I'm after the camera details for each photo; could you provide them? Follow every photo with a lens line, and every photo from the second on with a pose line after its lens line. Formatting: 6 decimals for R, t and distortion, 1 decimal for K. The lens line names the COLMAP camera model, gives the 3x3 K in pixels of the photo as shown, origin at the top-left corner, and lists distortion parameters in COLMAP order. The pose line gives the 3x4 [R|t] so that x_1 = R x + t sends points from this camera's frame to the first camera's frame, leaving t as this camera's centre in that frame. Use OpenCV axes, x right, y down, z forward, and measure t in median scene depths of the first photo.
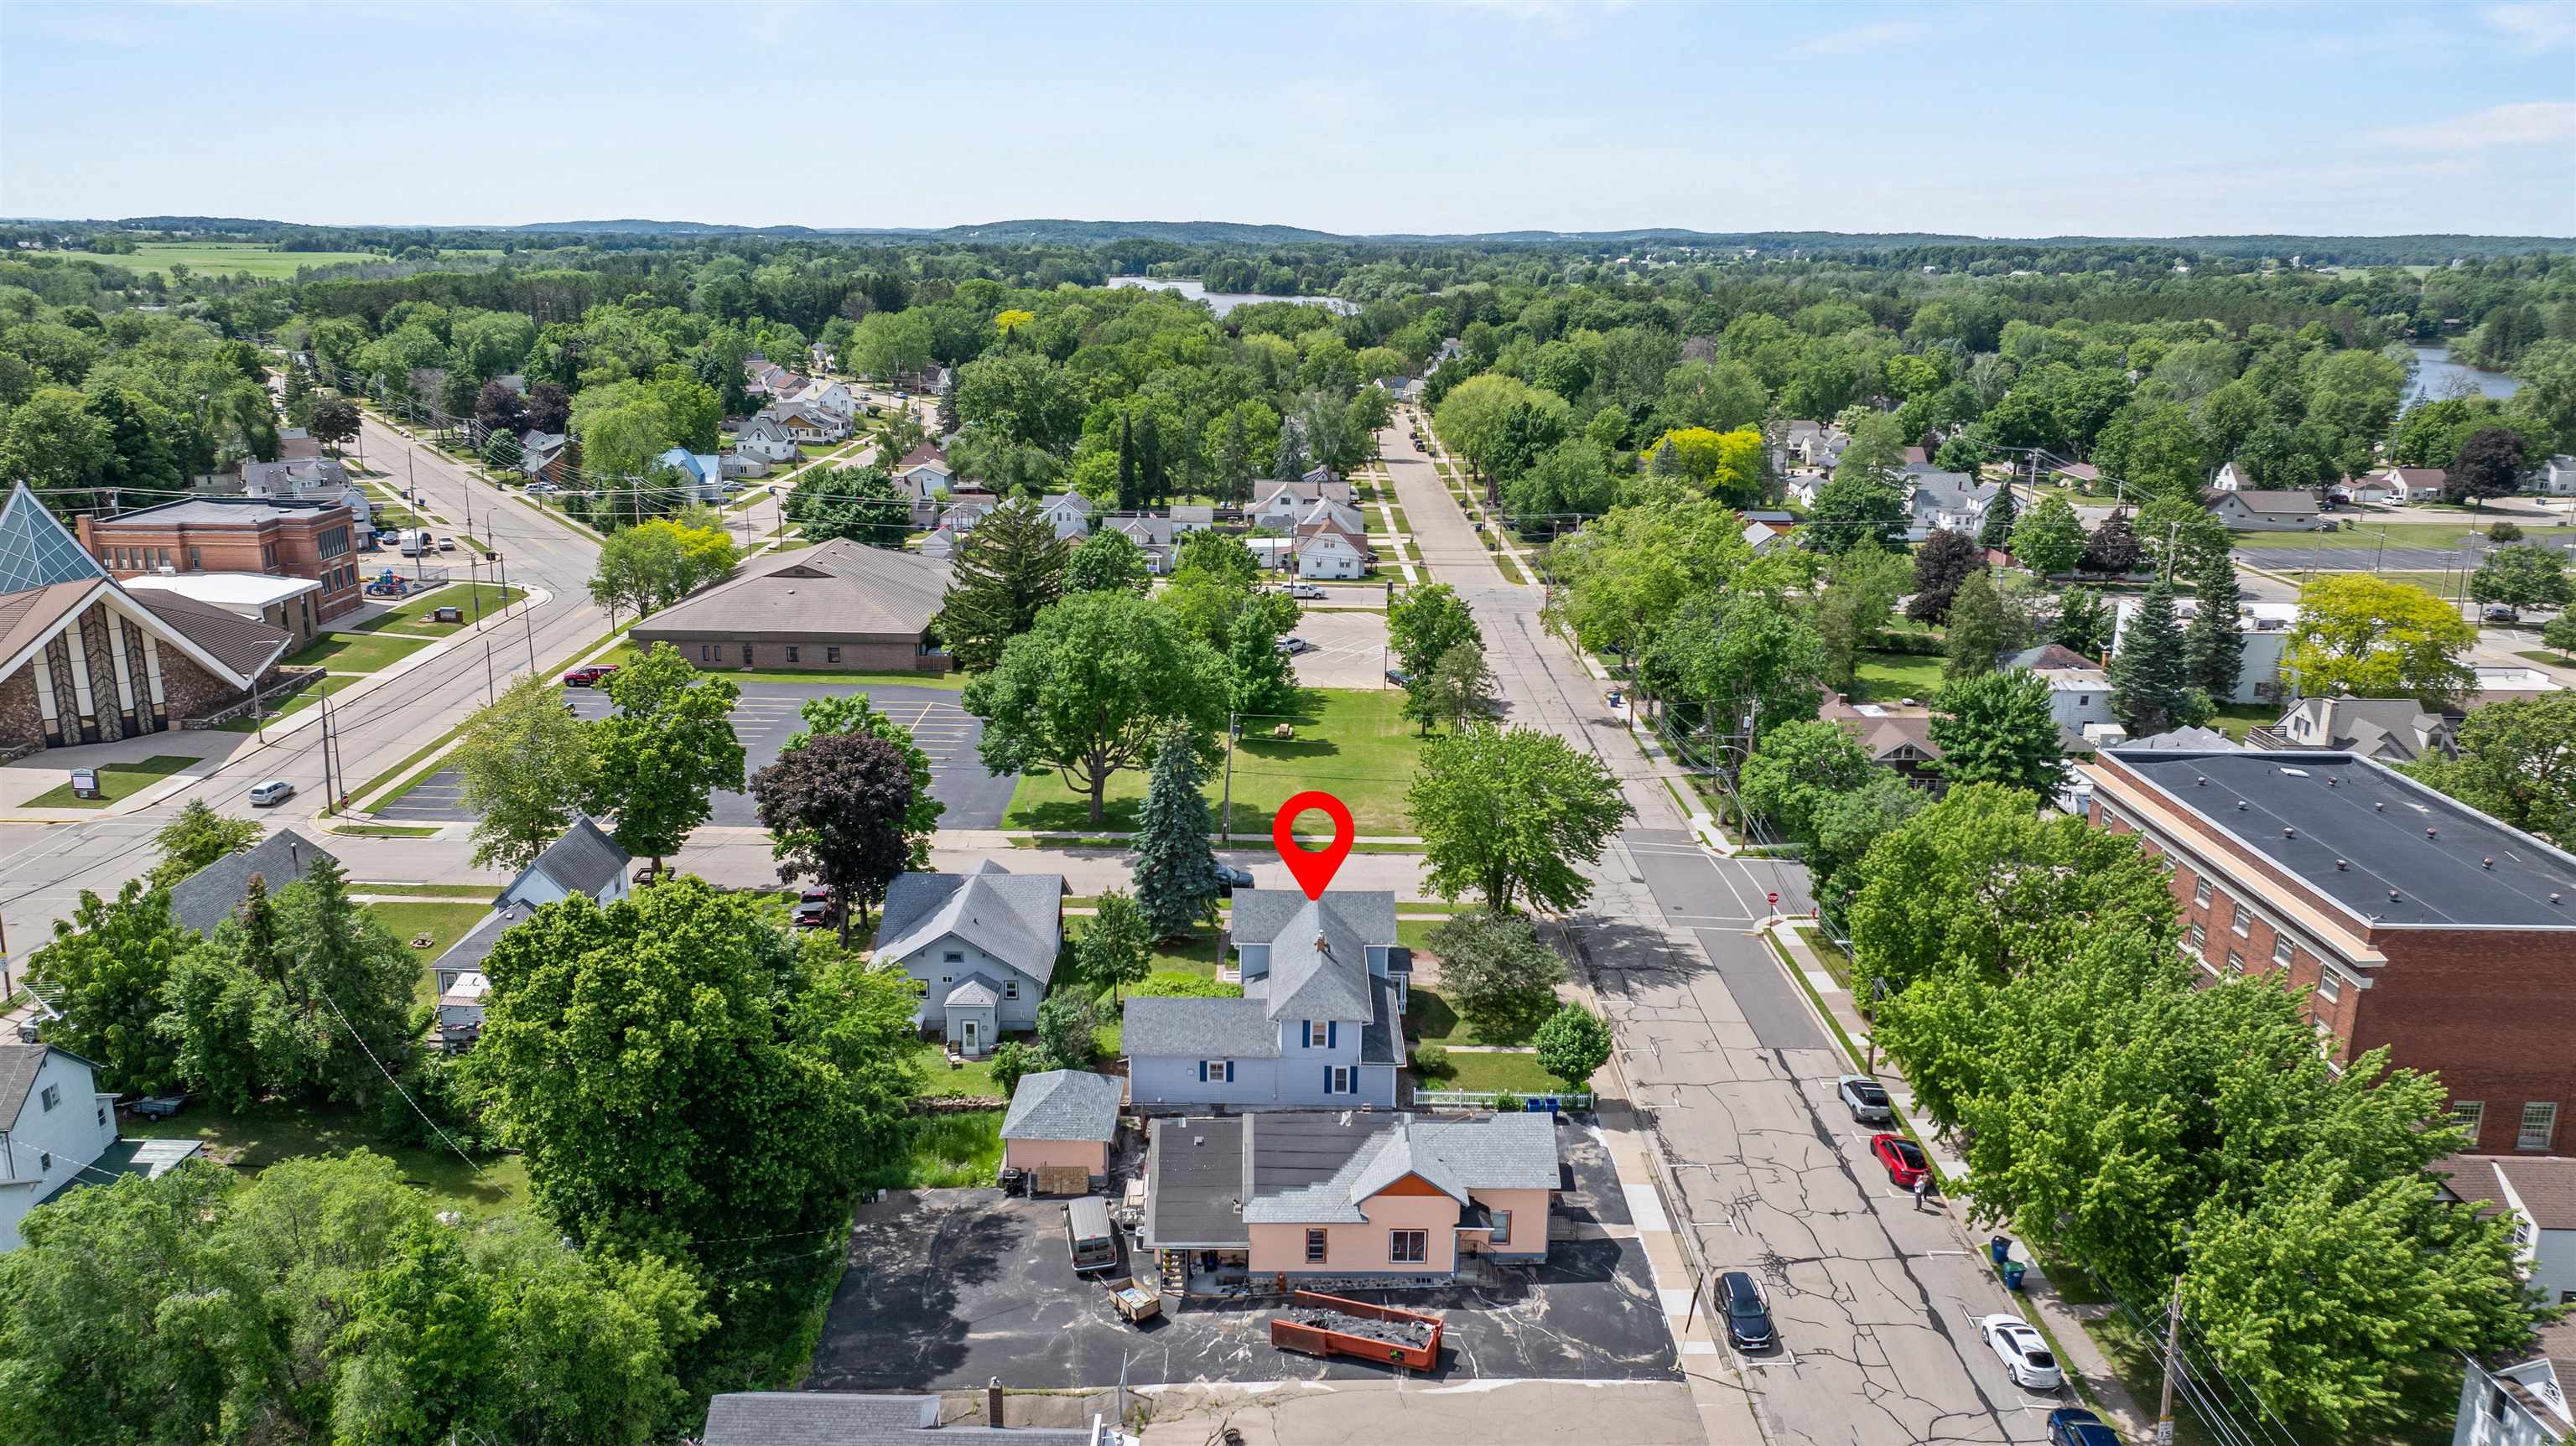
lens RADIAL K [[1785.3, 0, 1288.0], [0, 1785.3, 723.0], [0, 0, 1]] dist [-0.008476, -0.002036]
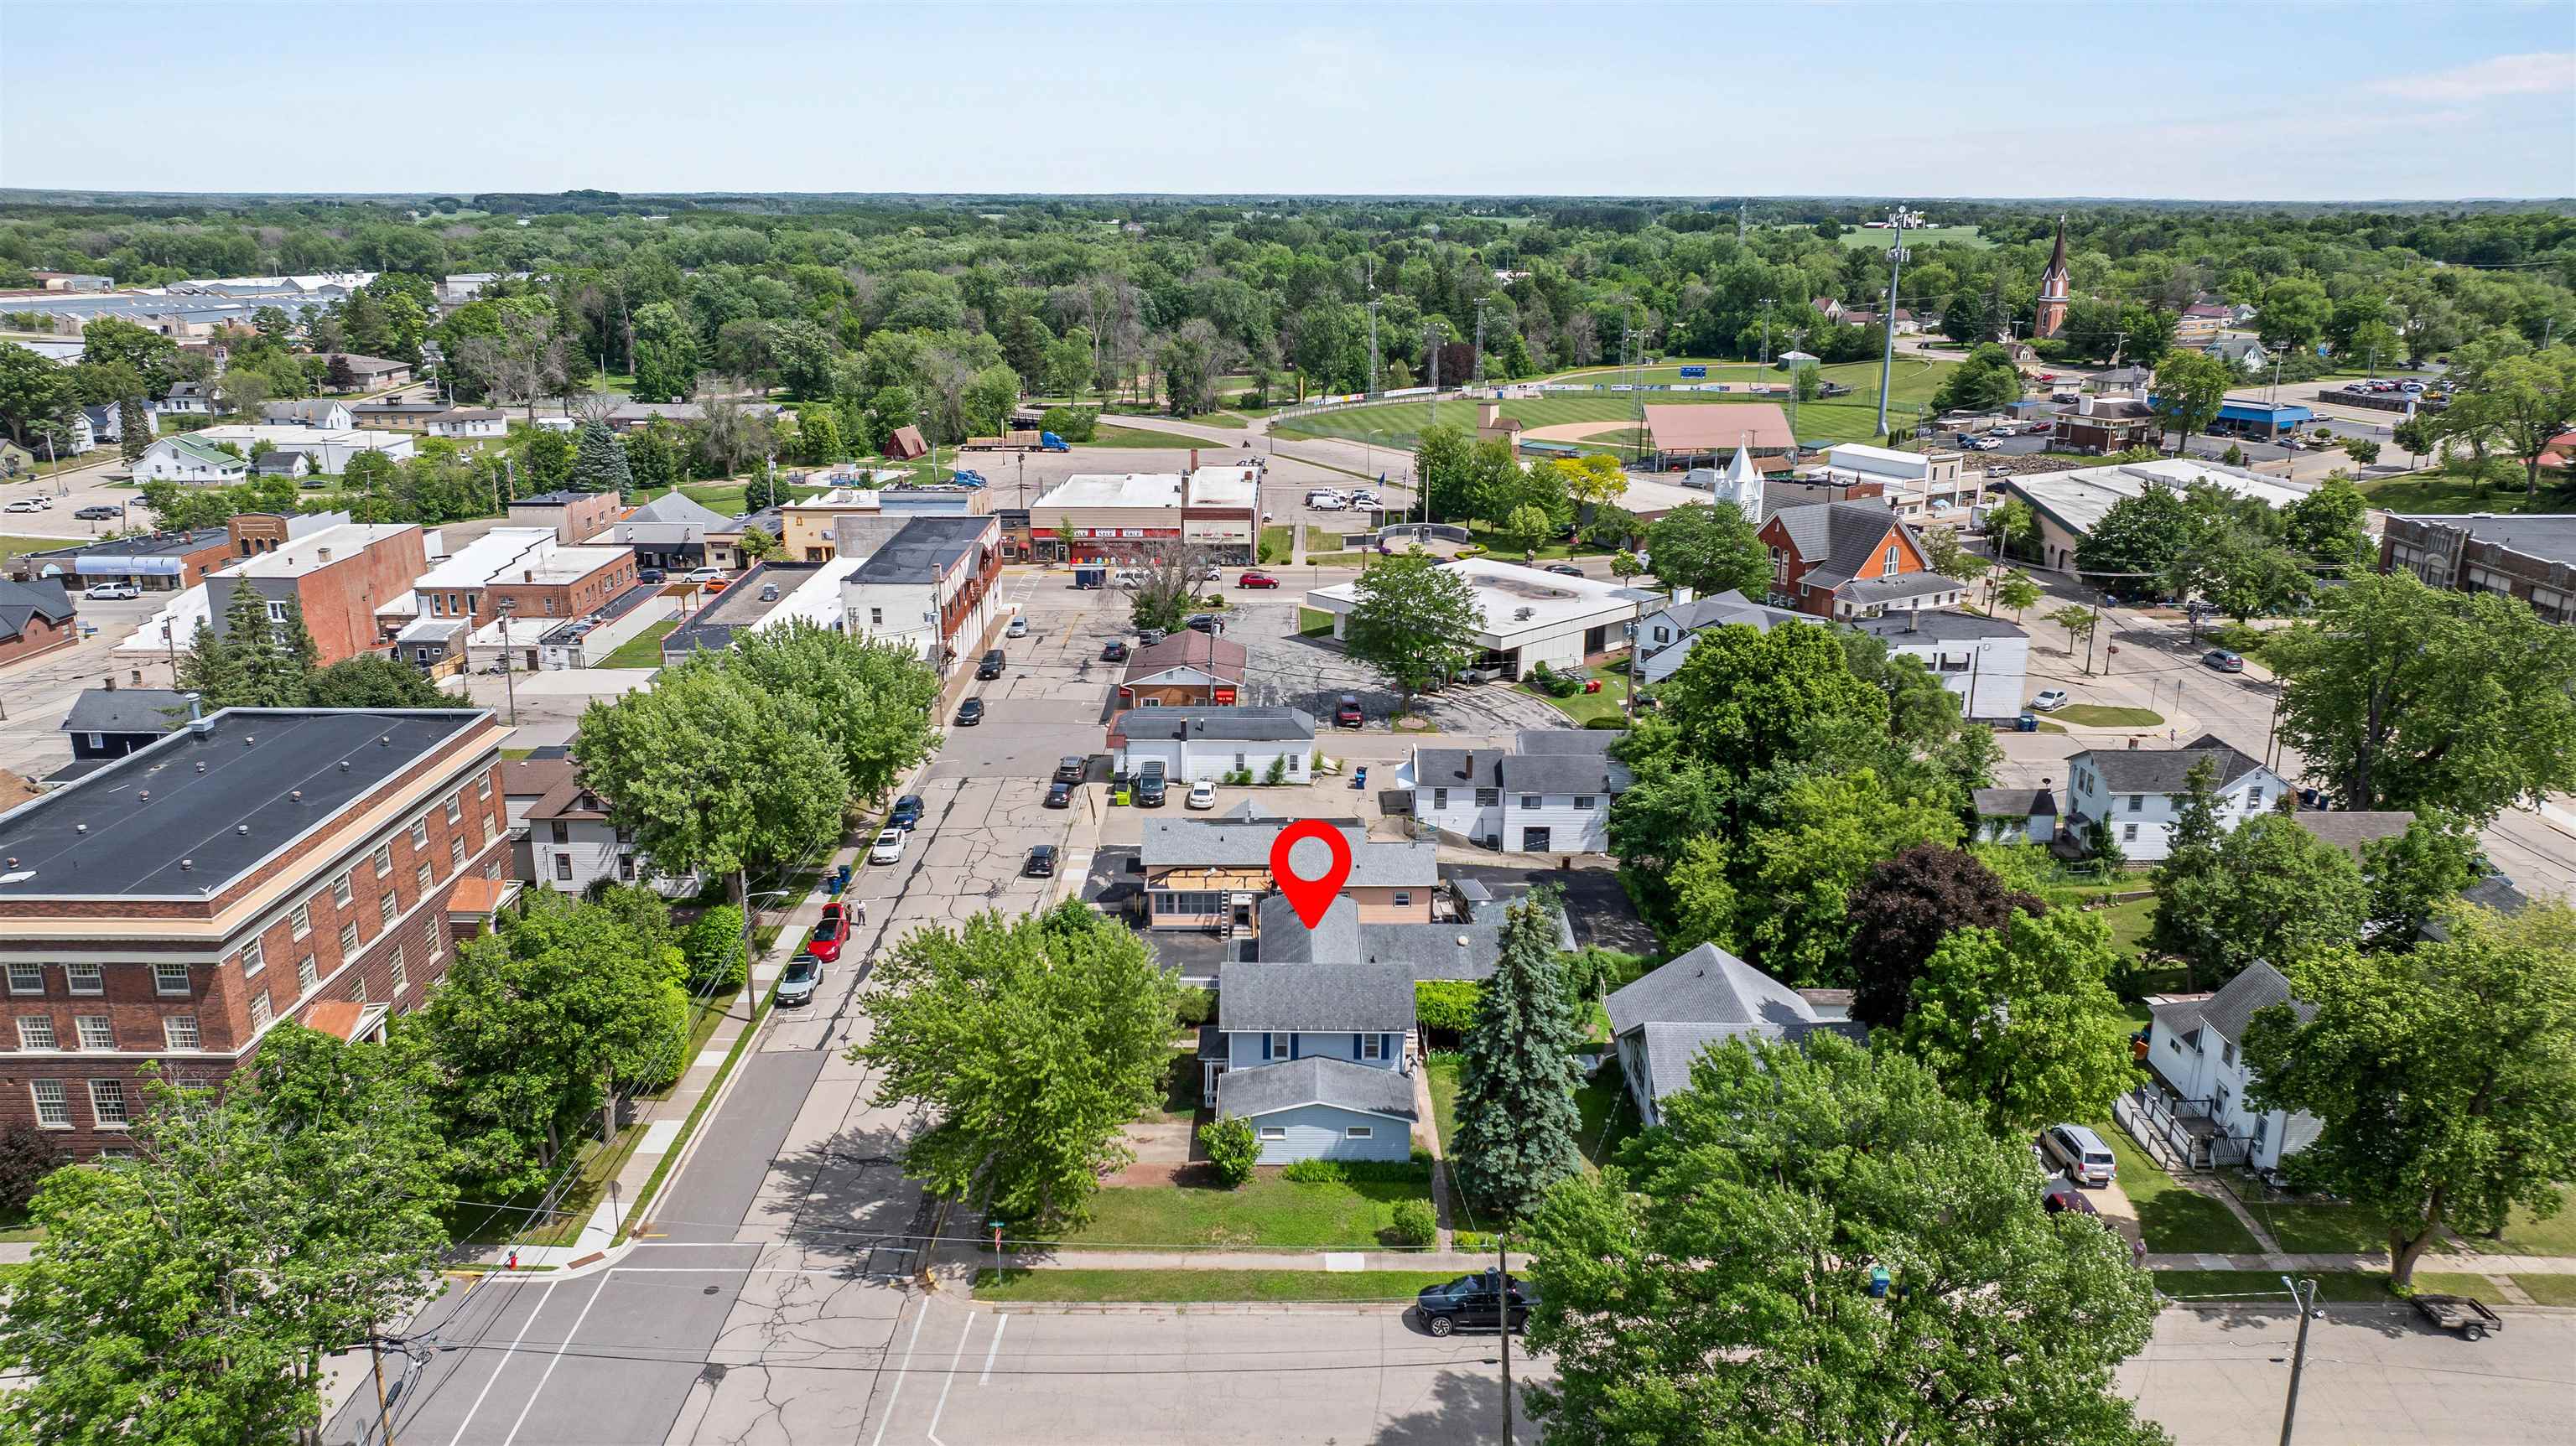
lens RADIAL K [[1785.3, 0, 1288.0], [0, 1785.3, 723.0], [0, 0, 1]] dist [-0.008476, -0.002036]
pose [[-0.999964, -0.007565, -0.003947, 0.033354], [-0.008507, 0.847868, 0.530139, -0.458414], [-0.000664, 0.530154, -0.847901, 1.700873]]
